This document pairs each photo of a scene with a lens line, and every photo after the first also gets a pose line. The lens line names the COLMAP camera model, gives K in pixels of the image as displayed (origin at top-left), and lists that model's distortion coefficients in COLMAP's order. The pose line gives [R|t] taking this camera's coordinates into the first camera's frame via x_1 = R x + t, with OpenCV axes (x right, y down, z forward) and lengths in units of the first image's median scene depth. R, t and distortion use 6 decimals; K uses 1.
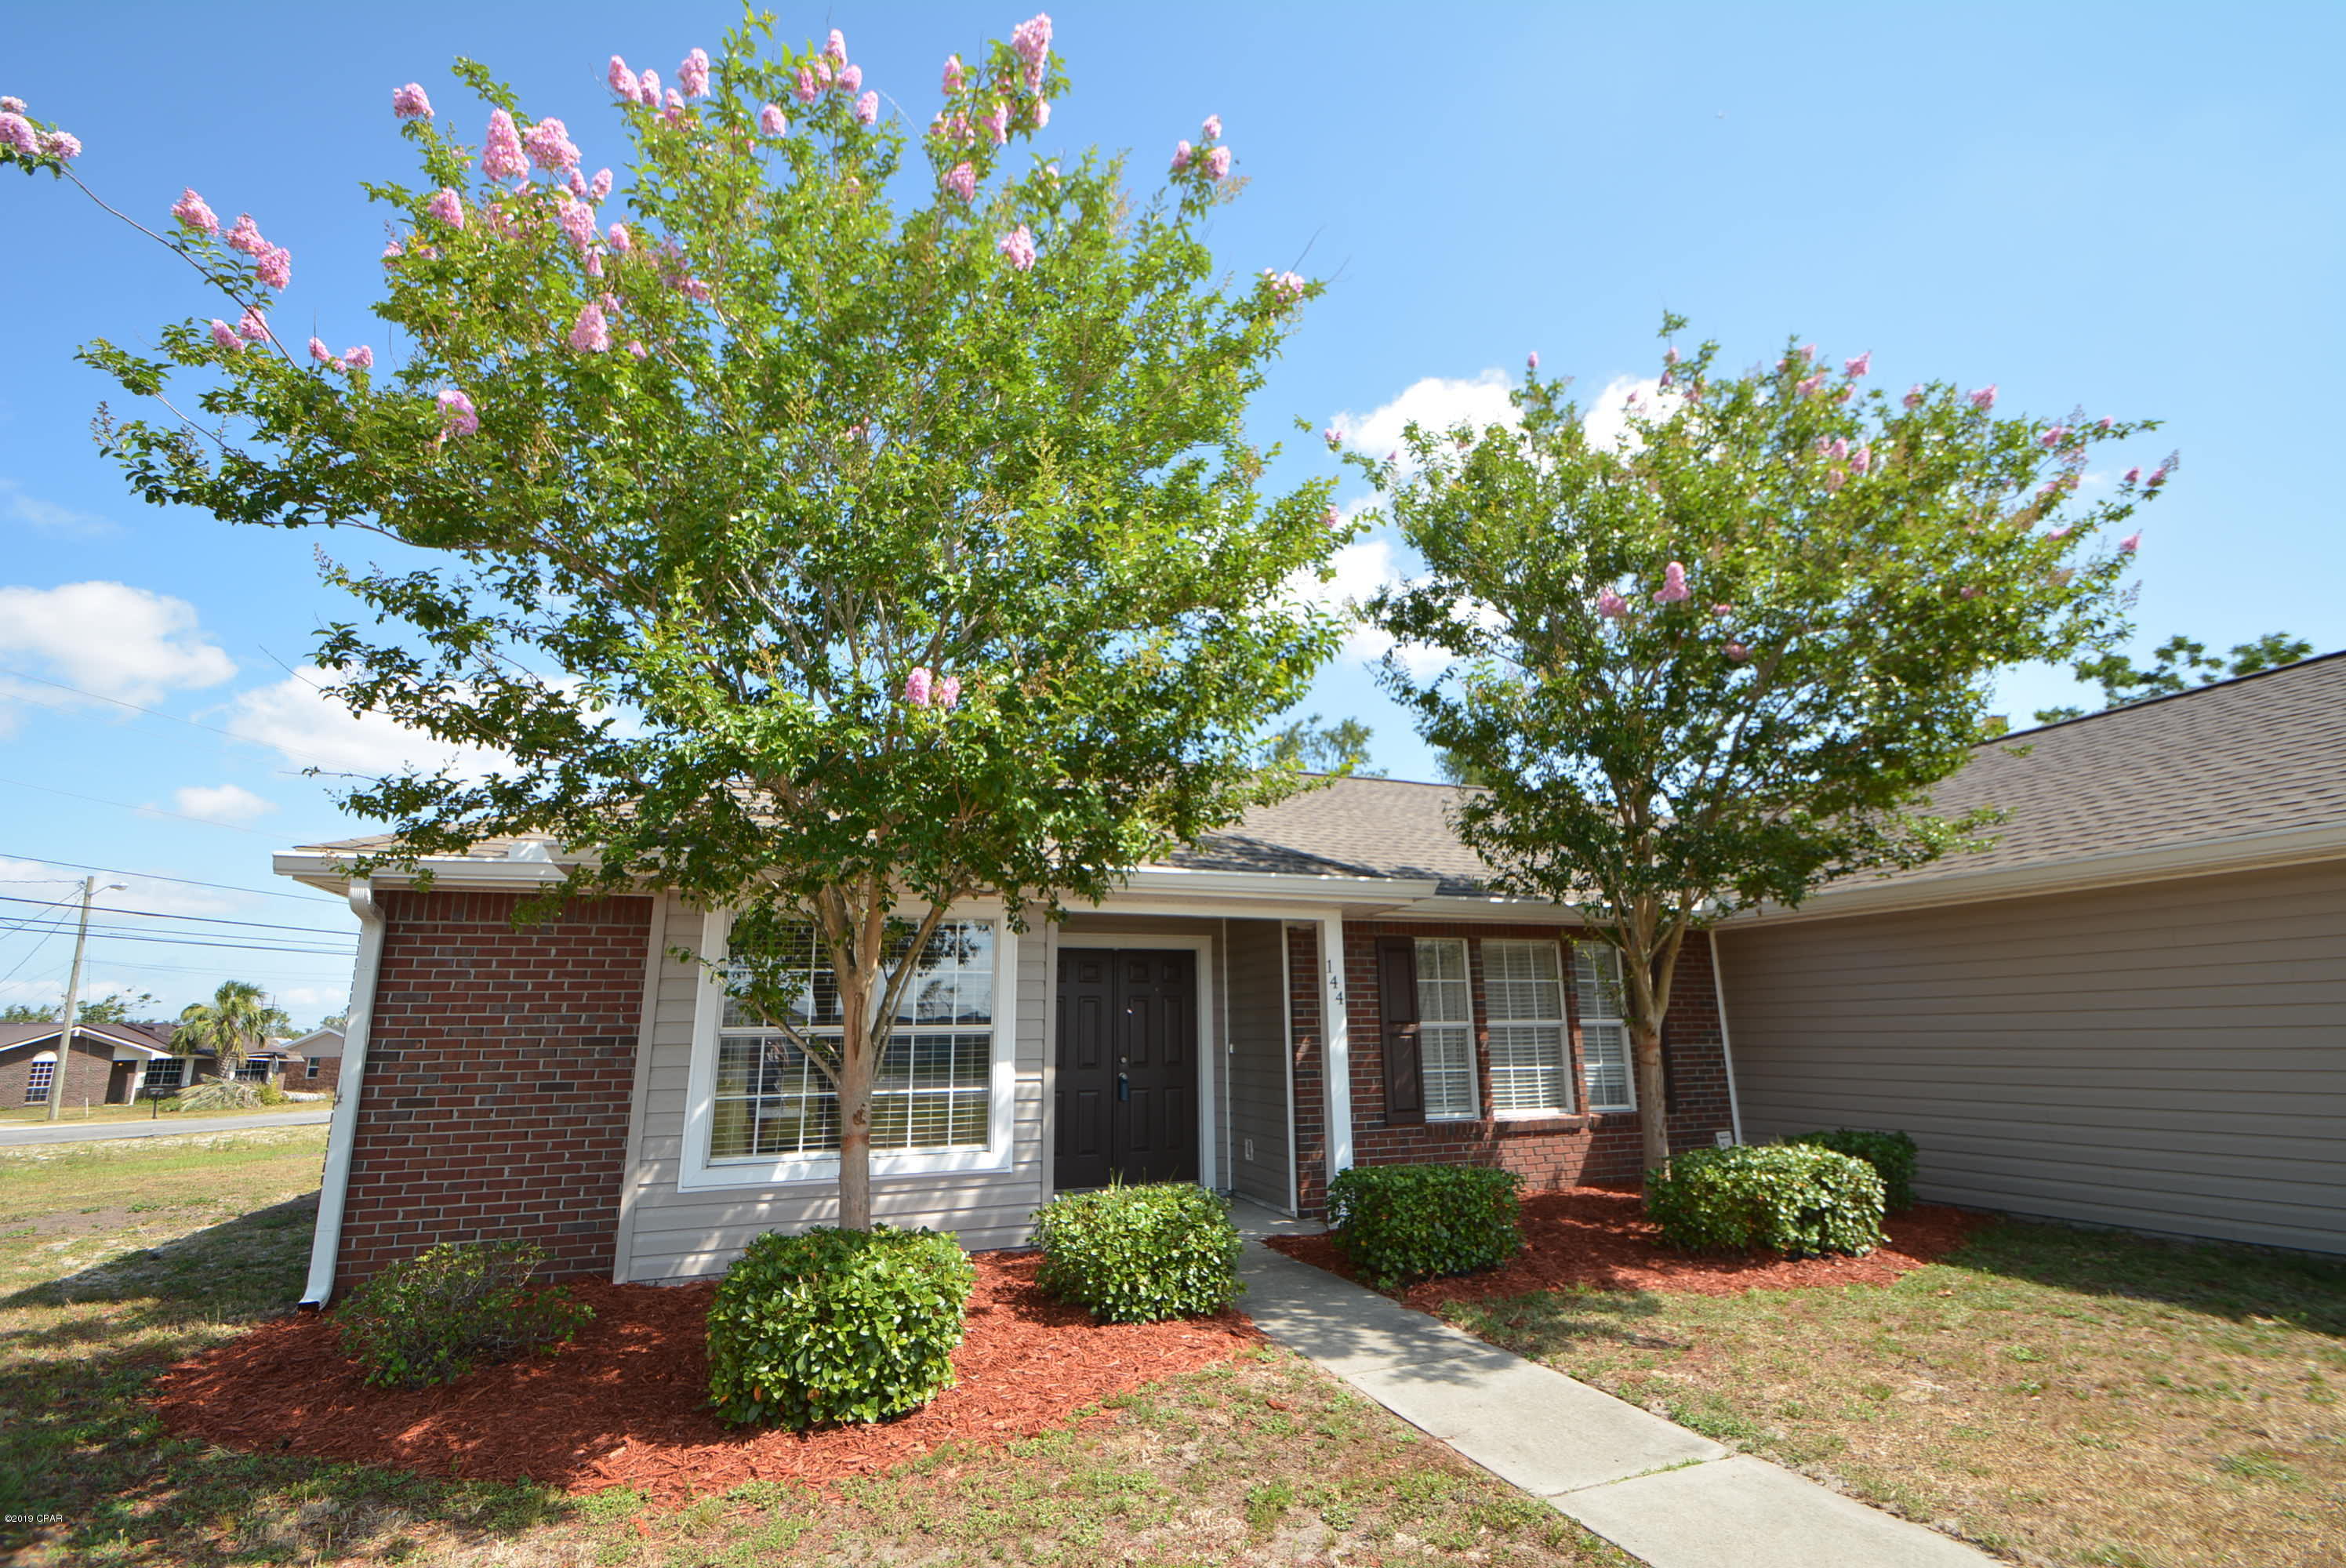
lens RADIAL K [[1041.3, 0, 1181.0], [0, 1041.3, 790.4], [0, 0, 1]] dist [-0.001219, -0.008644]
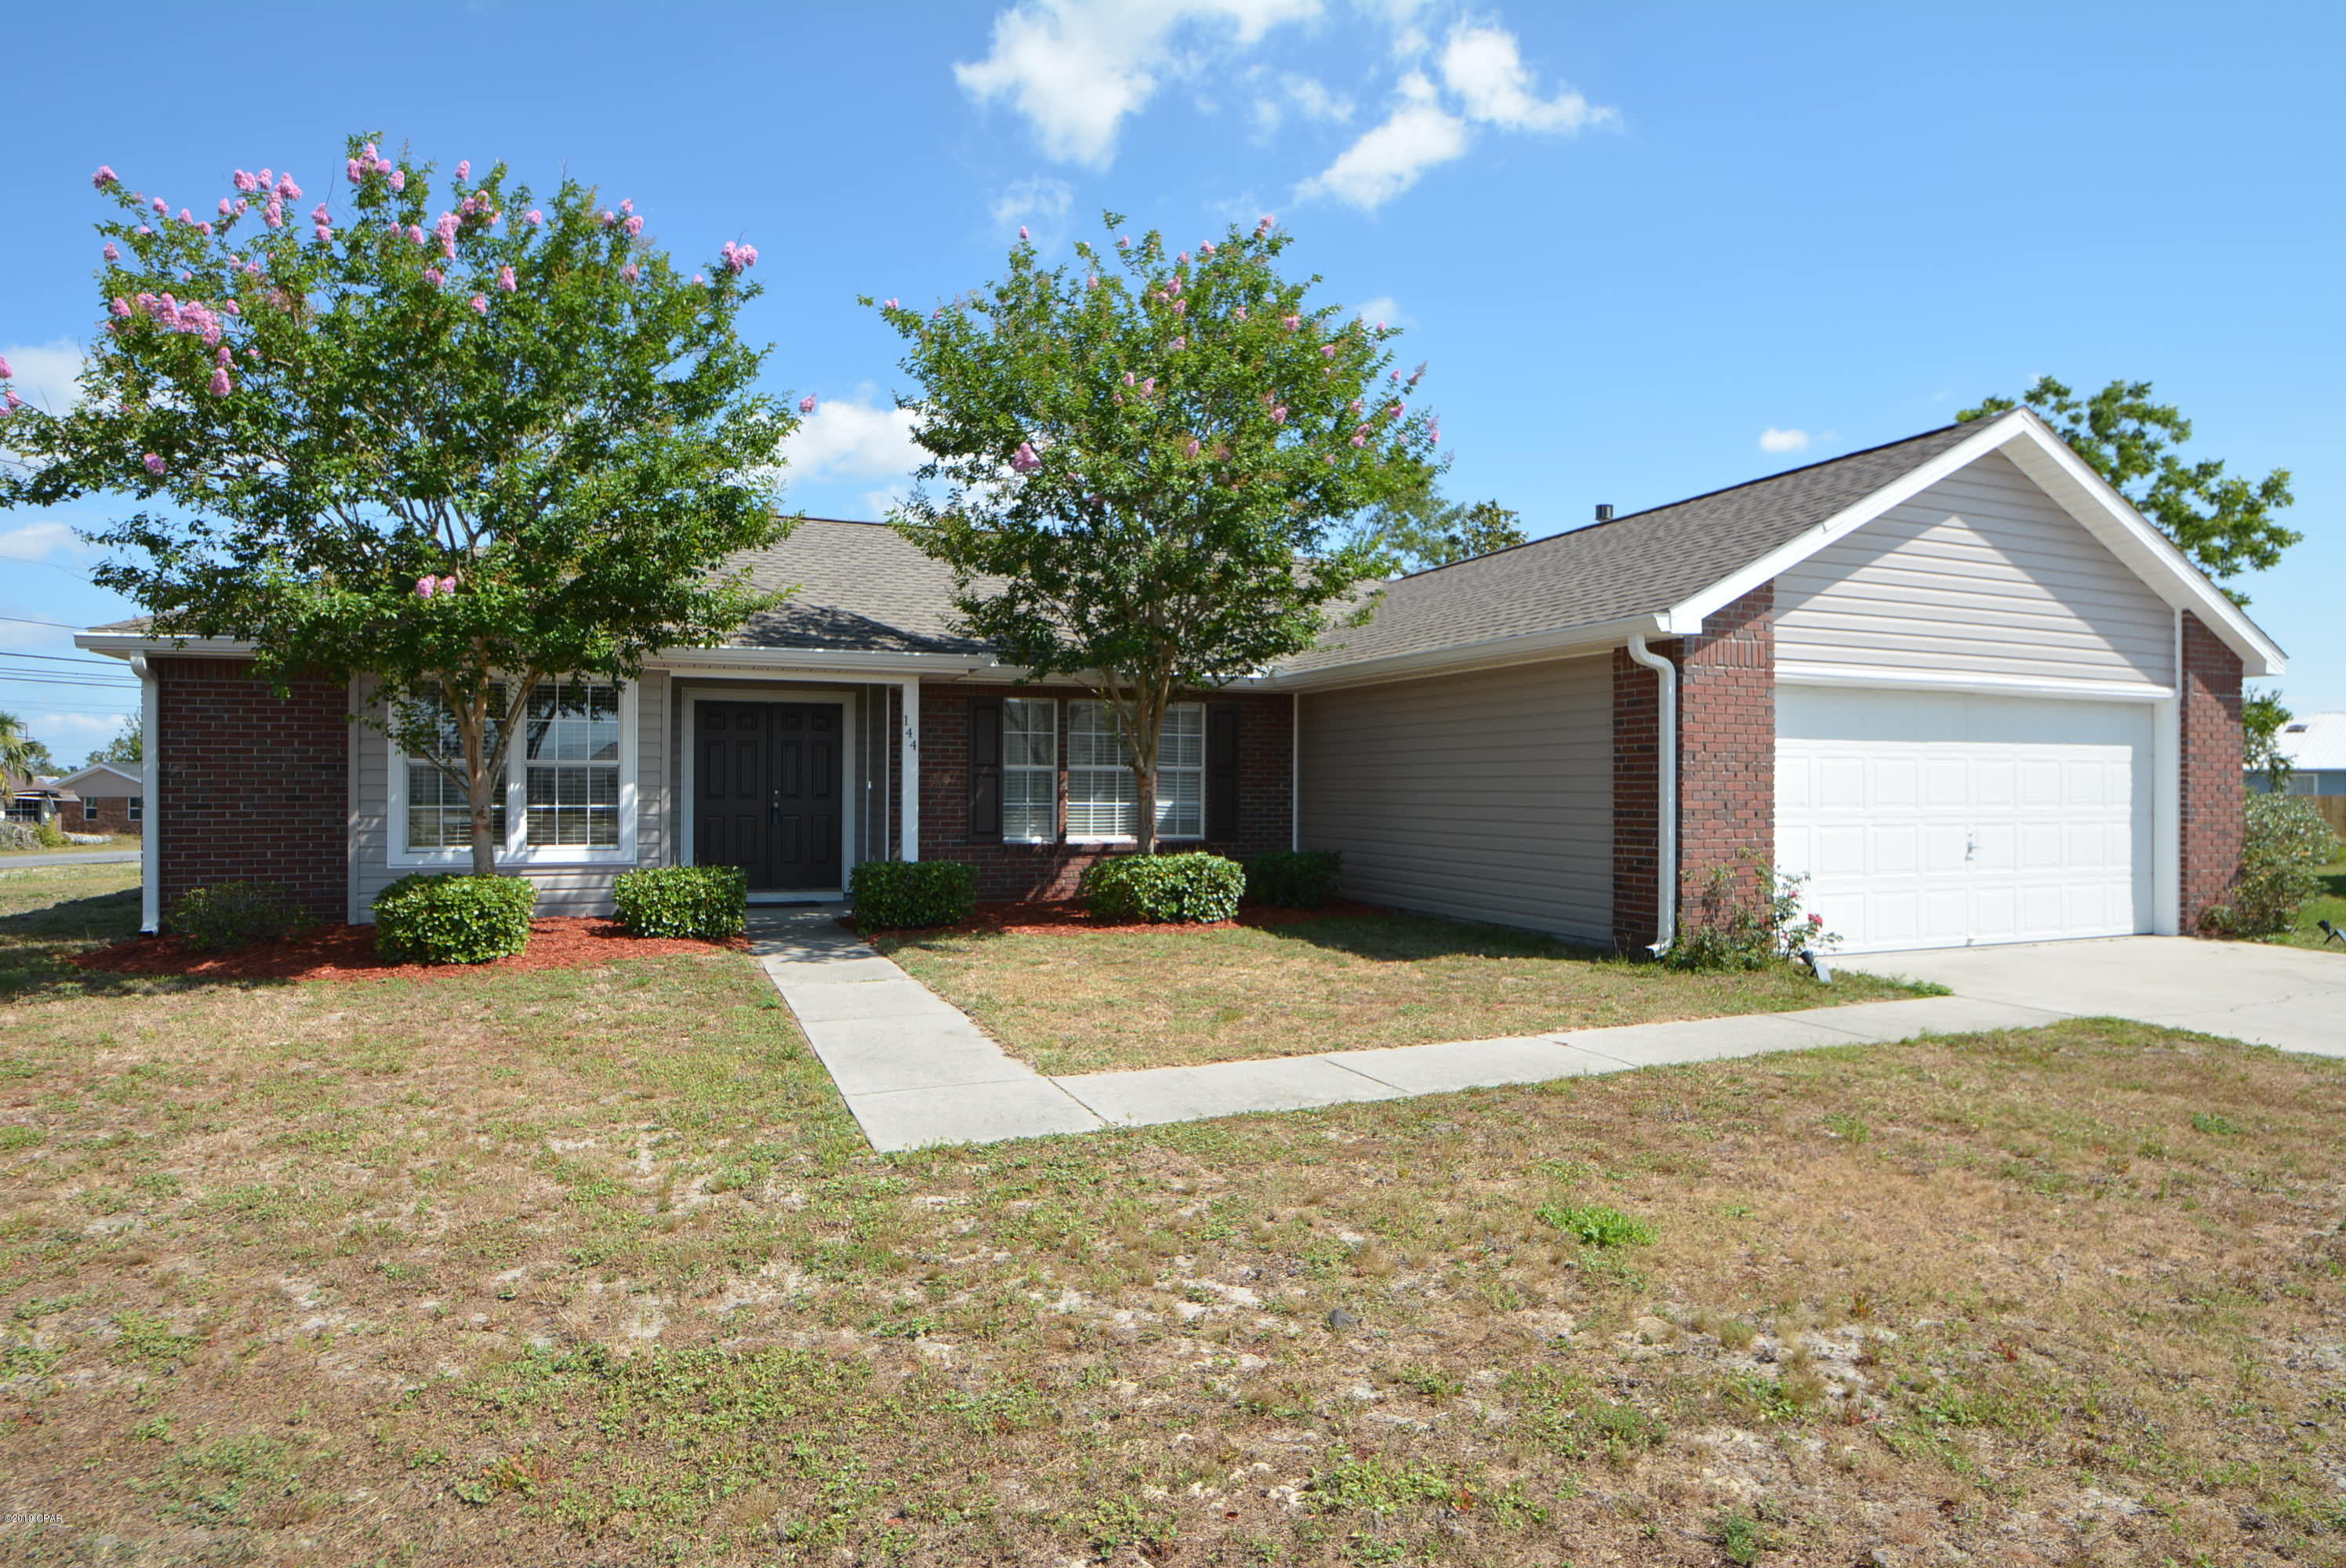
lens RADIAL K [[1325.4, 0, 1169.0], [0, 1325.4, 781.6], [0, 0, 1]] dist [-0.007141, -0.003427]
pose [[0.999860, 0.014875, 0.007717, 0.489854], [-0.016221, 0.974678, 0.223024, -0.134675], [-0.004204, -0.223118, 0.974782, -0.646981]]
